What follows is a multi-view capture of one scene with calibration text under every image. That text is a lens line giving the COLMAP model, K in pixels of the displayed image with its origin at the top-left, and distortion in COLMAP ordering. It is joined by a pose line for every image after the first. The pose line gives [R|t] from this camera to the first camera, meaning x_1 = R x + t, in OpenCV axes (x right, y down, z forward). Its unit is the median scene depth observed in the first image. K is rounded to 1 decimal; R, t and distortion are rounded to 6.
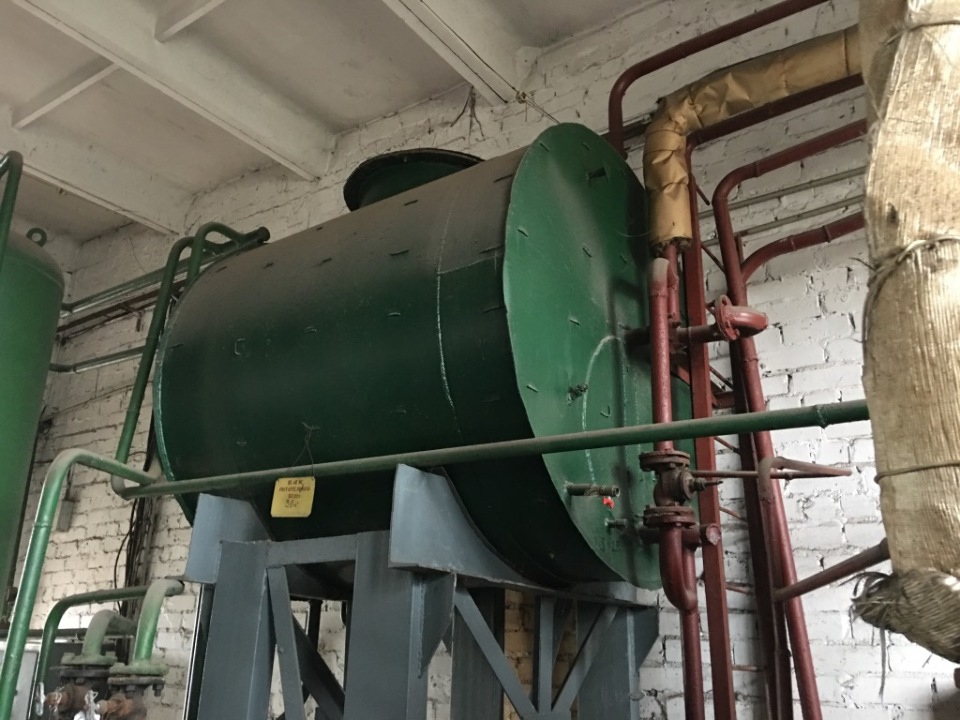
lens RADIAL K [[803.9, 0, 479.9], [0, 803.9, 356.8], [0, 0, 1]] dist [0.008050, -0.007923]
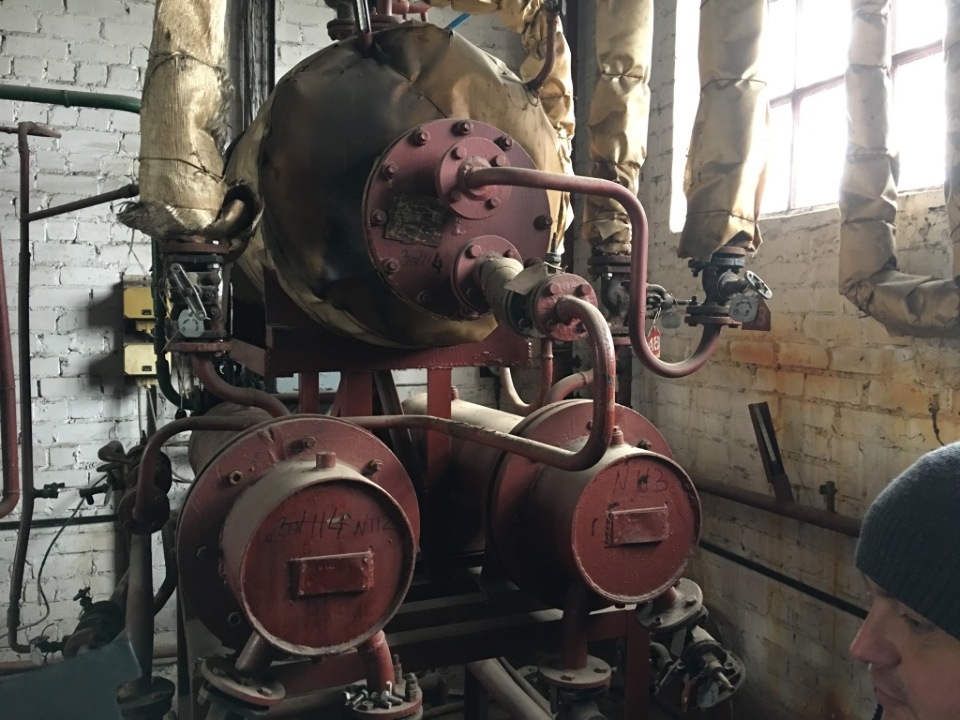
lens RADIAL K [[803.9, 0, 479.5], [0, 803.9, 358.2], [0, 0, 1]] dist [0.008050, -0.007923]
pose [[0.559087, -0.071637, 0.826009, -0.796986], [-0.275678, 0.923515, 0.266687, -0.177158], [-0.781936, -0.376814, 0.496576, -0.953387]]
